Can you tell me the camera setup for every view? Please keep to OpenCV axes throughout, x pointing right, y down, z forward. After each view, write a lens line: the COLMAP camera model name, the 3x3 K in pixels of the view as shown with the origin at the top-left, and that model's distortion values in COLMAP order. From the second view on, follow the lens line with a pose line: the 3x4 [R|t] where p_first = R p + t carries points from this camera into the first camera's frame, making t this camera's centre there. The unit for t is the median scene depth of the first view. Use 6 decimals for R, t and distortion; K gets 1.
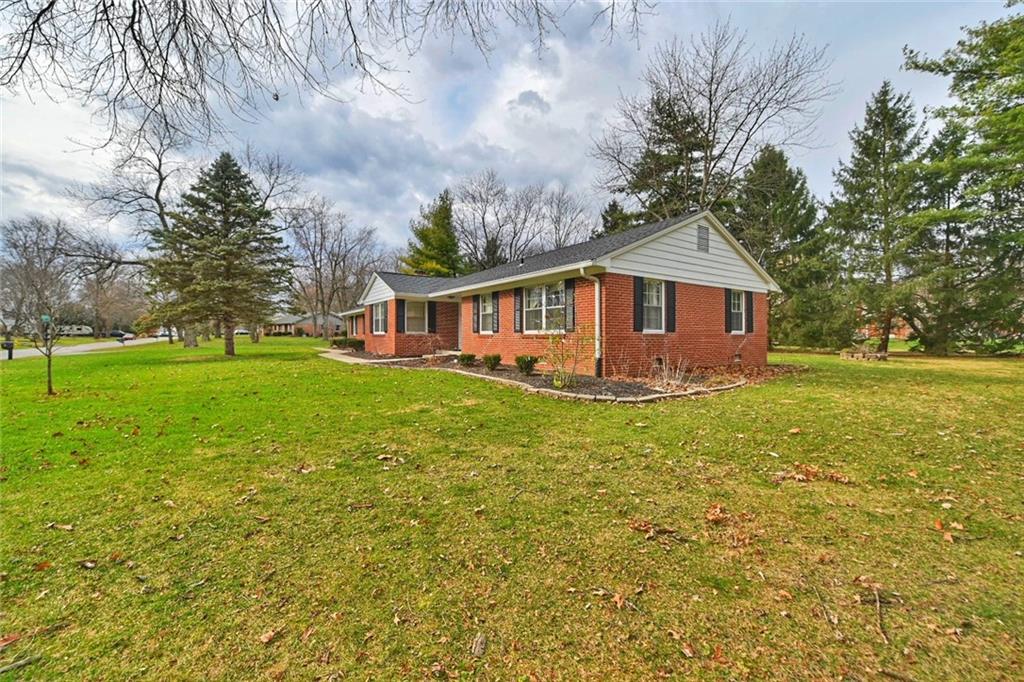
lens RADIAL K [[407.4, 0, 514.3], [0, 407.4, 339.4], [0, 0, 1]] dist [-0.012950, 0.000888]
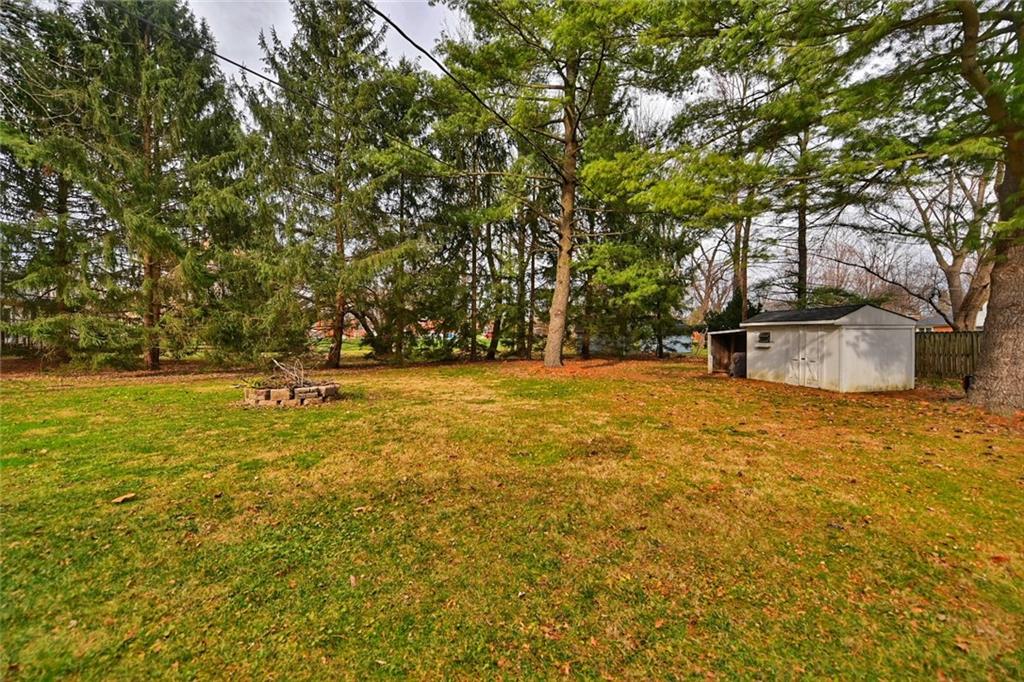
lens RADIAL K [[407.4, 0, 509.9], [0, 407.4, 338.5], [0, 0, 1]] dist [-0.012950, 0.000888]
pose [[0.416673, -0.006744, 0.909031, 0.466254], [0.010431, 0.999942, 0.002637, -0.009211], [-0.908997, 0.008384, 0.416719, 0.502757]]
